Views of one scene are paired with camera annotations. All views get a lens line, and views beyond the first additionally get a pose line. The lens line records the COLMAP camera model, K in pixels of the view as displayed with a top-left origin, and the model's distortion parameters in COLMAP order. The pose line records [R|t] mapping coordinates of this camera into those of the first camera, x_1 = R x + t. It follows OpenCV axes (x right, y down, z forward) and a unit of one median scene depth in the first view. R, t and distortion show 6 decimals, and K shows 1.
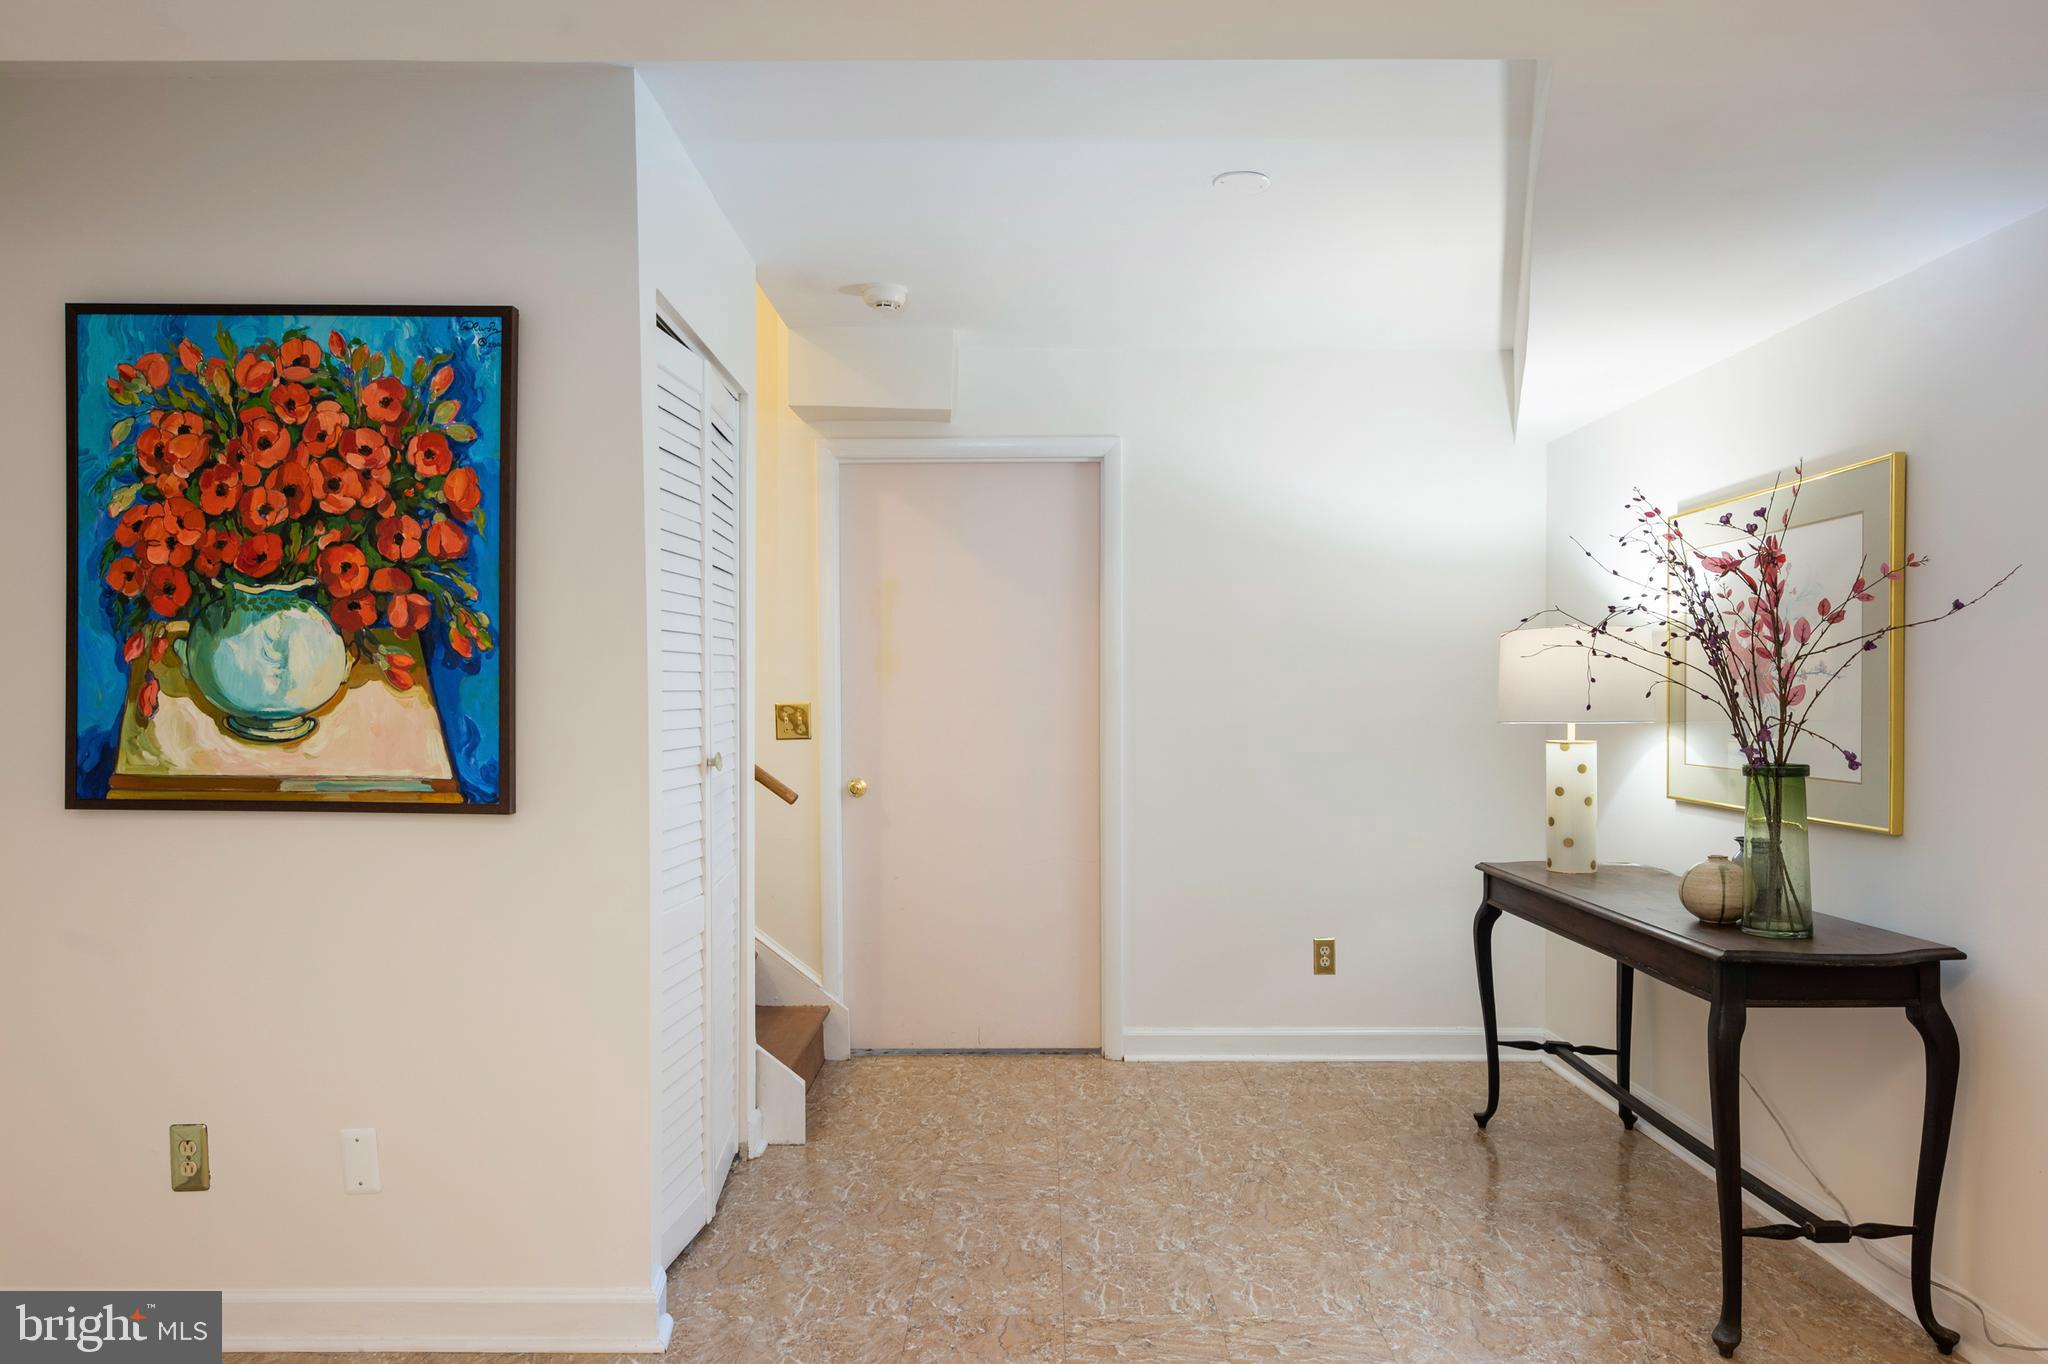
lens RADIAL K [[1344.3, 0, 1022.3], [0, 1344.3, 720.4], [0, 0, 1]] dist [0.001749, -0.001907]
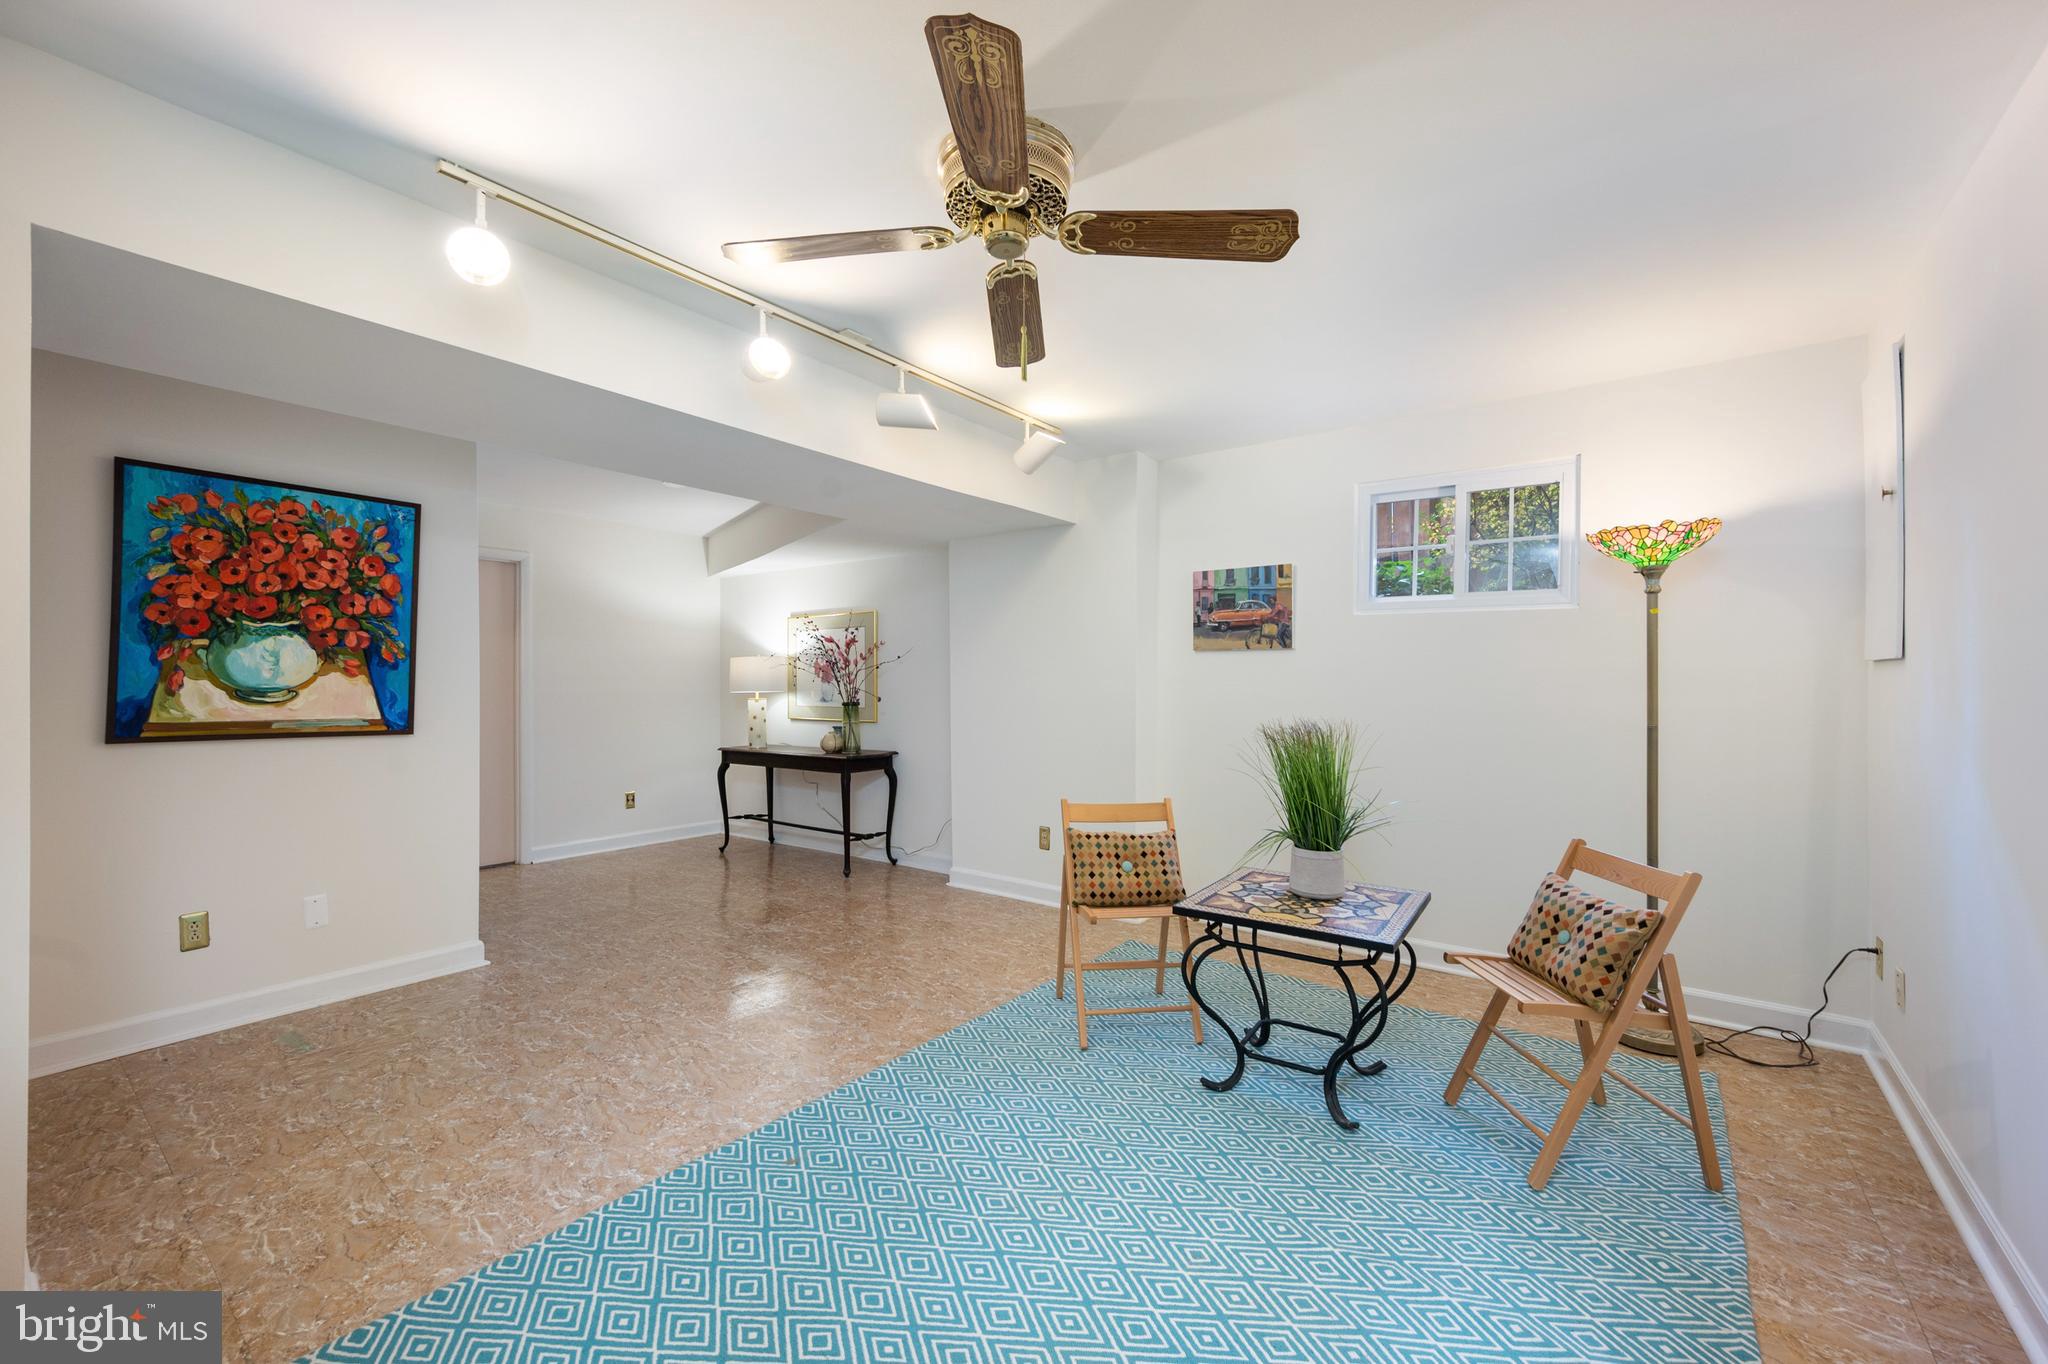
lens RADIAL K [[808.6, 0, 1022.5], [0, 808.6, 681.6], [0, 0, 1]] dist [0.000809, 0.000026]
pose [[0.600326, 0.002277, 0.799752, -0.840636], [0.014821, 0.999793, -0.013971, 0.017490], [-0.799618, 0.020241, 0.600168, -0.581409]]
